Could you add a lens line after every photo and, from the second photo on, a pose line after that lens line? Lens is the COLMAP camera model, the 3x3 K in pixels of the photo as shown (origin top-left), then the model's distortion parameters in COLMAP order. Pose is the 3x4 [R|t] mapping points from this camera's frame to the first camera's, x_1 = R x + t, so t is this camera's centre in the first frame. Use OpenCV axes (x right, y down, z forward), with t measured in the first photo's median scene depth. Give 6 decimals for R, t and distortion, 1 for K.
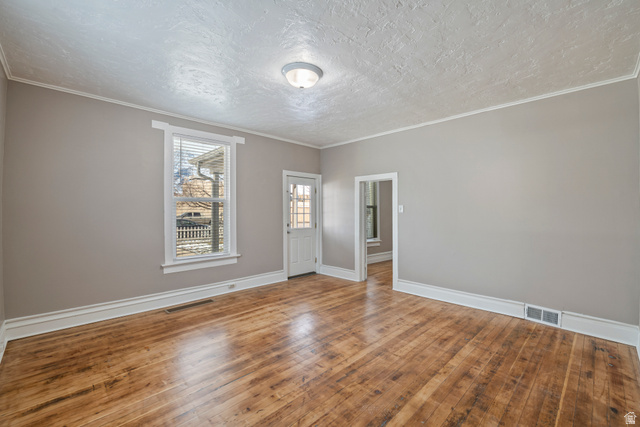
lens RADIAL K [[275.5, 0, 320.8], [0, 275.5, 212.0], [0, 0, 1]] dist [-0.000213, -0.000019]
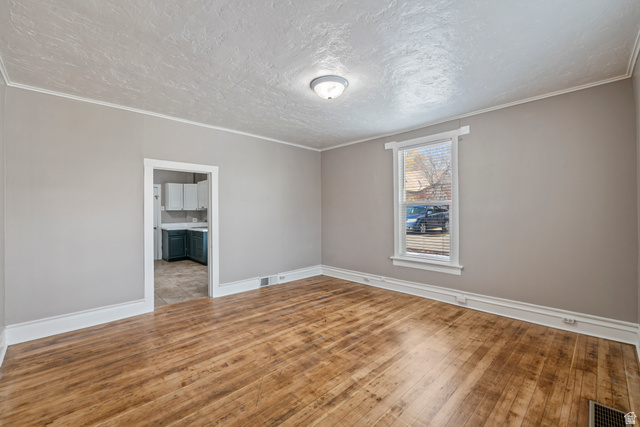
lens RADIAL K [[262.5, 0, 320.7], [0, 262.5, 211.6], [0, 0, 1]] dist [0.002560, -0.000547]
pose [[-0.999991, 0.004138, 0.001324, -0.033424], [0.004144, 0.999983, 0.004108, -0.013016], [-0.001307, 0.004114, -0.999991, 2.093347]]
